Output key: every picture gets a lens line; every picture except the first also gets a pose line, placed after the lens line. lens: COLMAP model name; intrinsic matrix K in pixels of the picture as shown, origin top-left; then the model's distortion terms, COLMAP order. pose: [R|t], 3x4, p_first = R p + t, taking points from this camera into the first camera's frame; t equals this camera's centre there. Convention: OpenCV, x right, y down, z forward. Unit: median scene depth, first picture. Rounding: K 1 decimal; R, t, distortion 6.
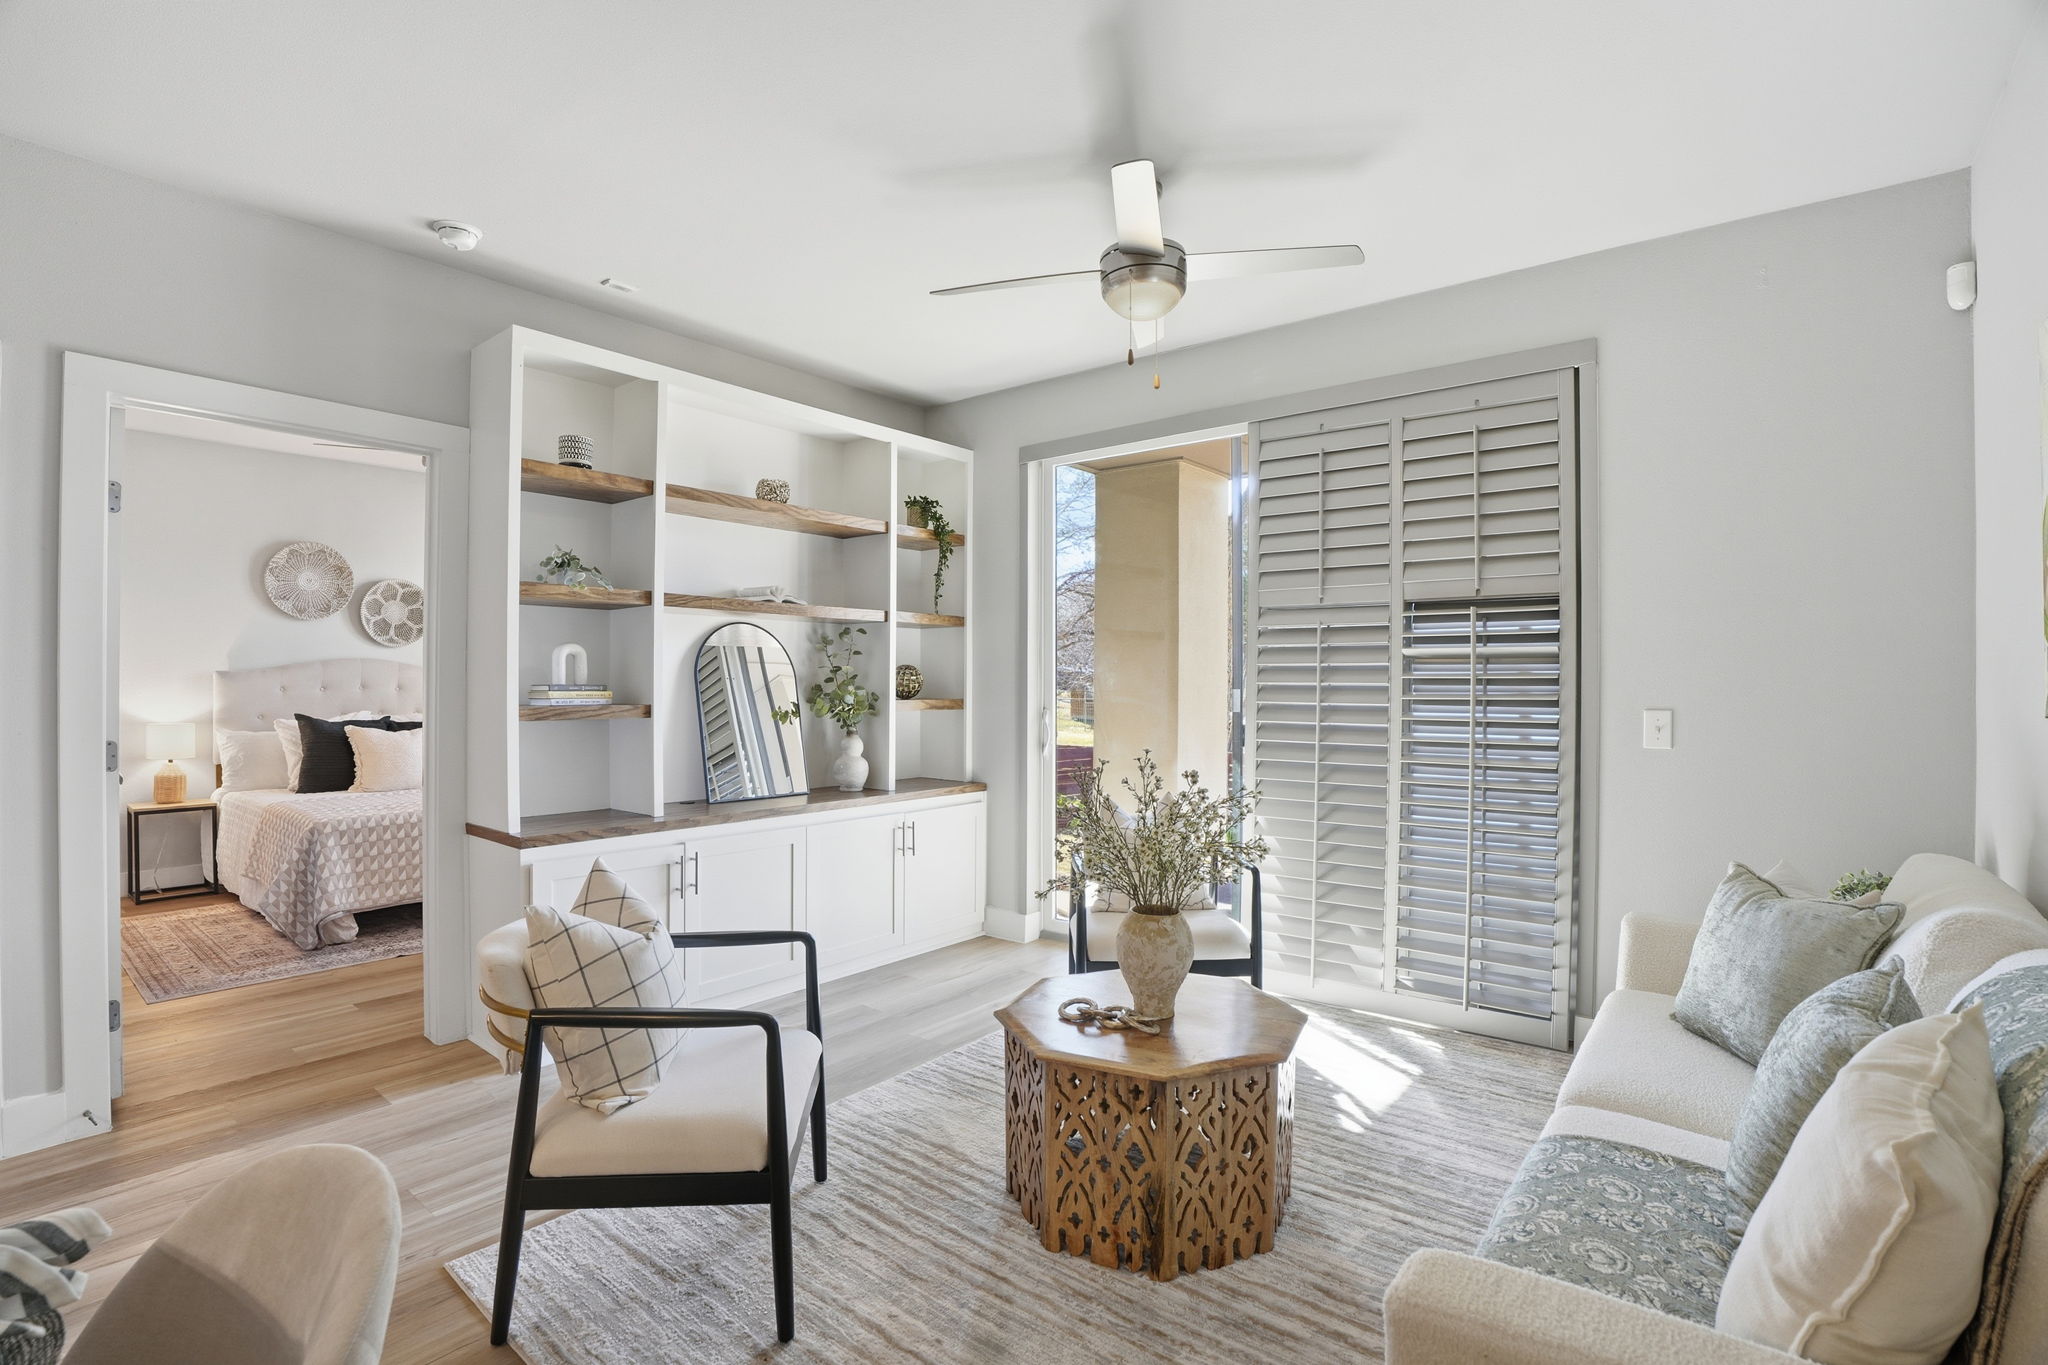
lens RADIAL K [[944.1, 0, 1011.5], [0, 944.1, 685.5], [0, 0, 1]] dist [-0.037316, 0.002624]
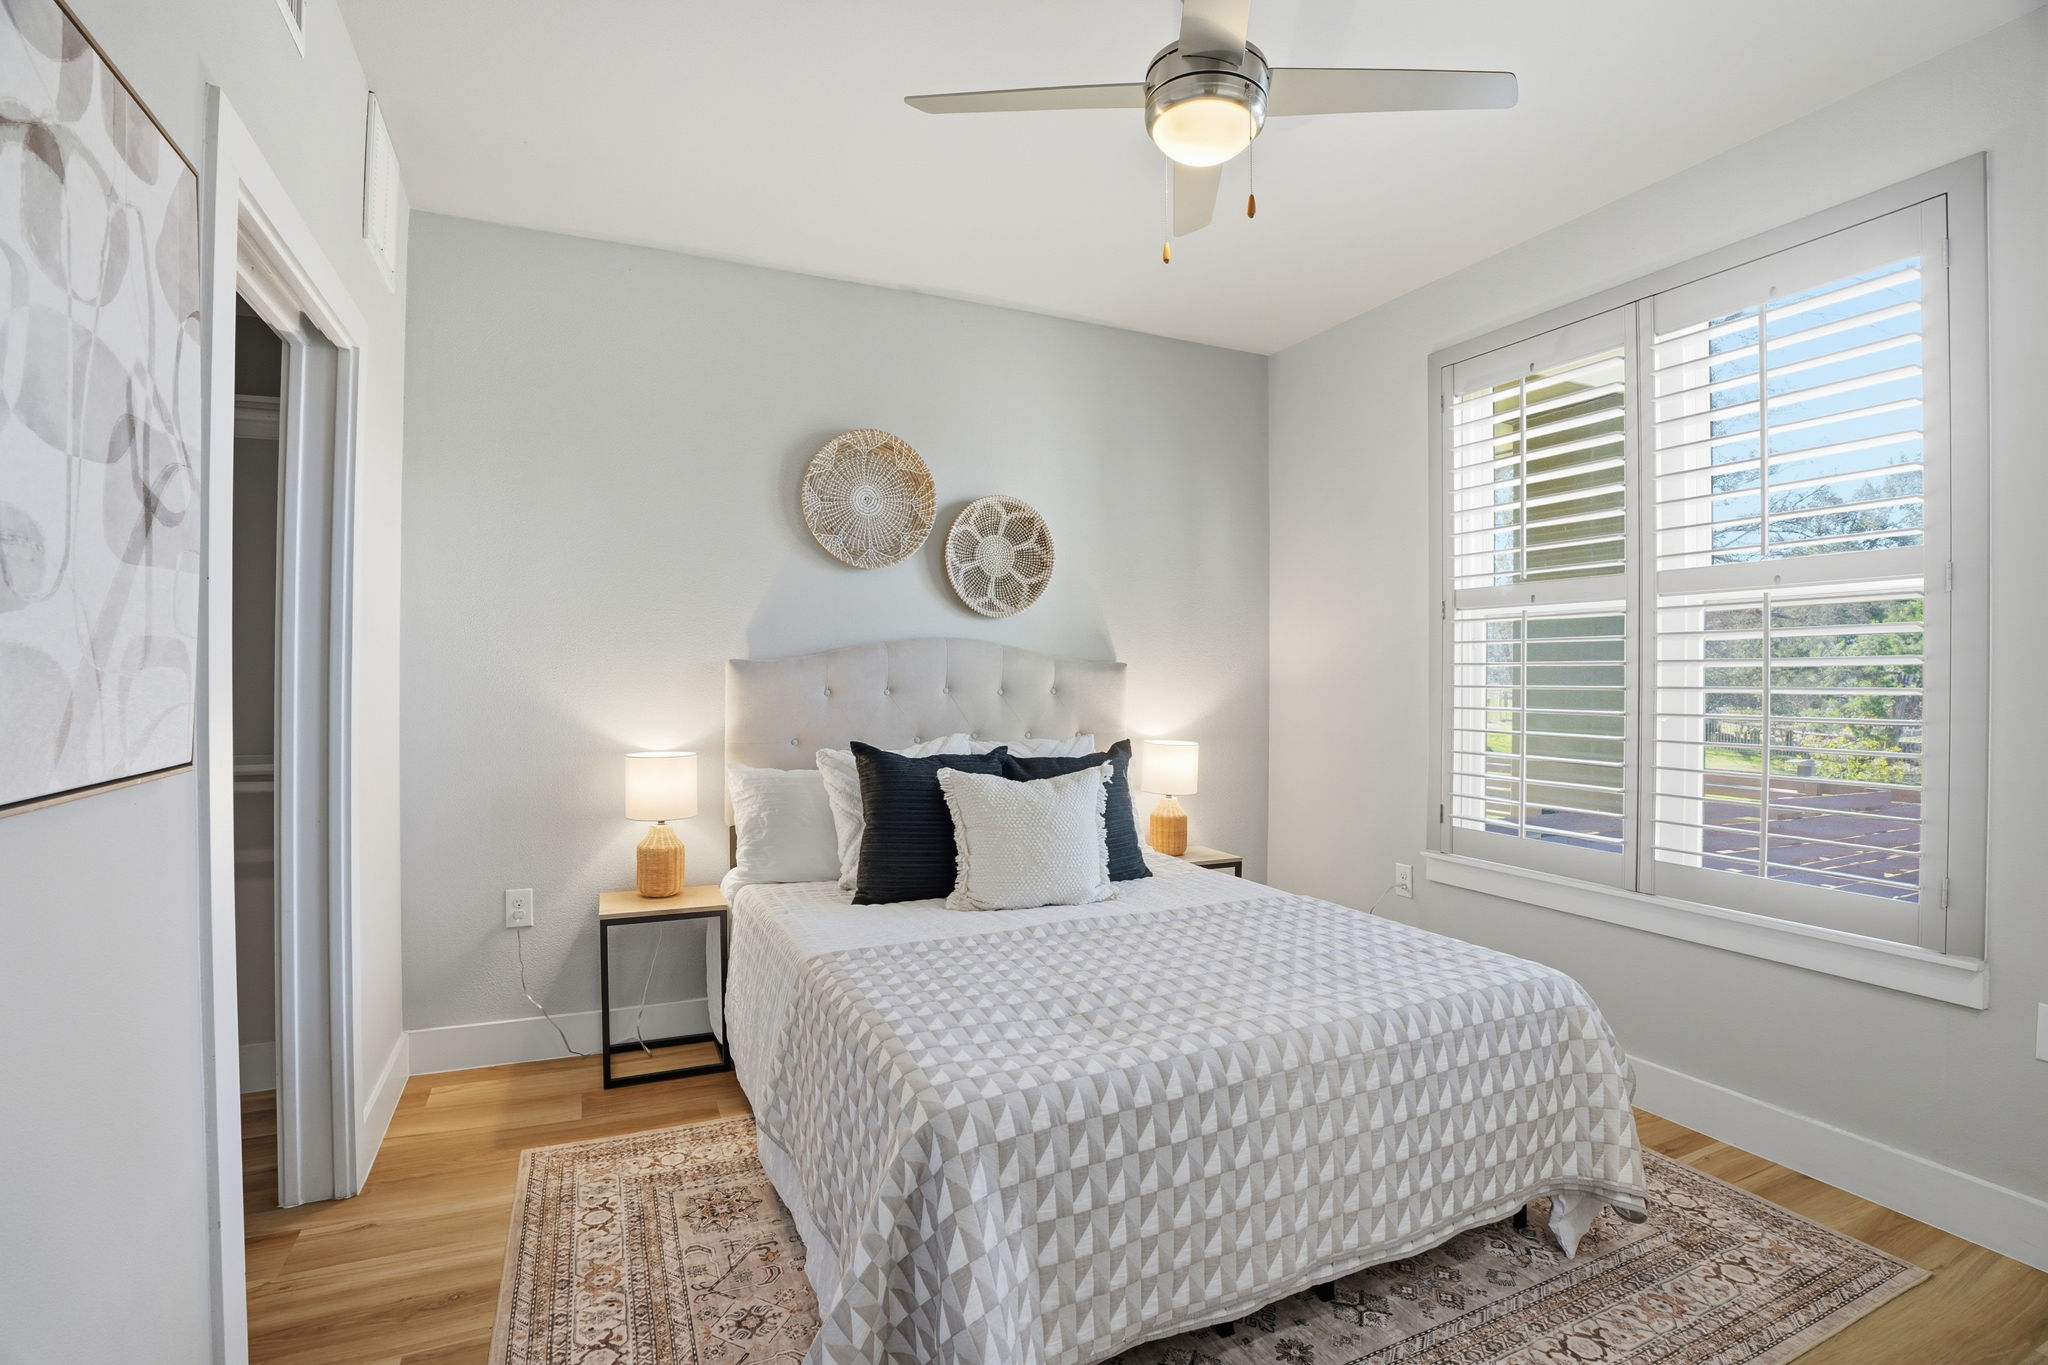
lens RADIAL K [[944.1, 0, 1023.1], [0, 944.1, 692.1], [0, 0, 1]] dist [-0.037316, 0.002624]
pose [[0.901949, 0.009809, -0.431731, -0.446873], [-0.006017, 0.999930, 0.010149, -0.002841], [0.431801, -0.006557, 0.901945, 0.548078]]
